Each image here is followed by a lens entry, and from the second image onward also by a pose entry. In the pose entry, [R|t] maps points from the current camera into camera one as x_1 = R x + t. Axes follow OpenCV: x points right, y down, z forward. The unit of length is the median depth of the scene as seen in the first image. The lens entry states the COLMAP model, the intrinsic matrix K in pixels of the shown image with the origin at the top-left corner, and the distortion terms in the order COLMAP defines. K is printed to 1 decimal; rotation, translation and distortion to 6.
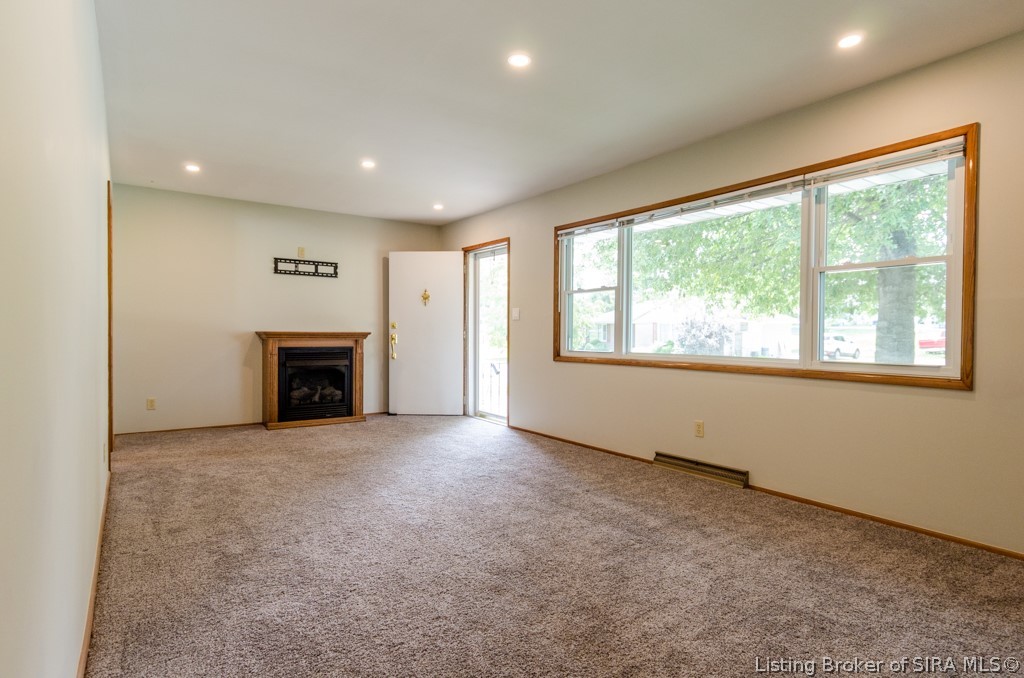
lens RADIAL K [[539.5, 0, 512.0], [0, 539.5, 339.0], [0, 0, 1]] dist [0.007609, 0.000670]
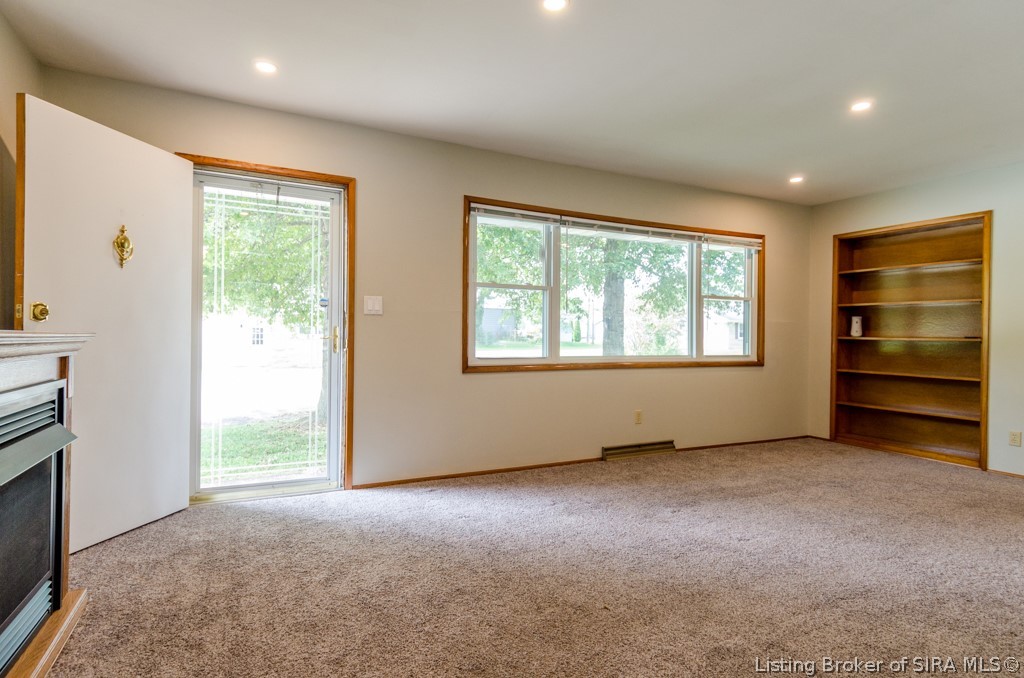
lens RADIAL K [[519.6, 0, 486.5], [0, 519.6, 341.6], [0, 0, 1]] dist [-0.001776, -0.001078]
pose [[0.172487, -0.003499, 0.985006, -0.772263], [0.005949, 0.999979, 0.002511, -0.005417], [-0.984994, 0.005426, 0.172504, 1.031894]]
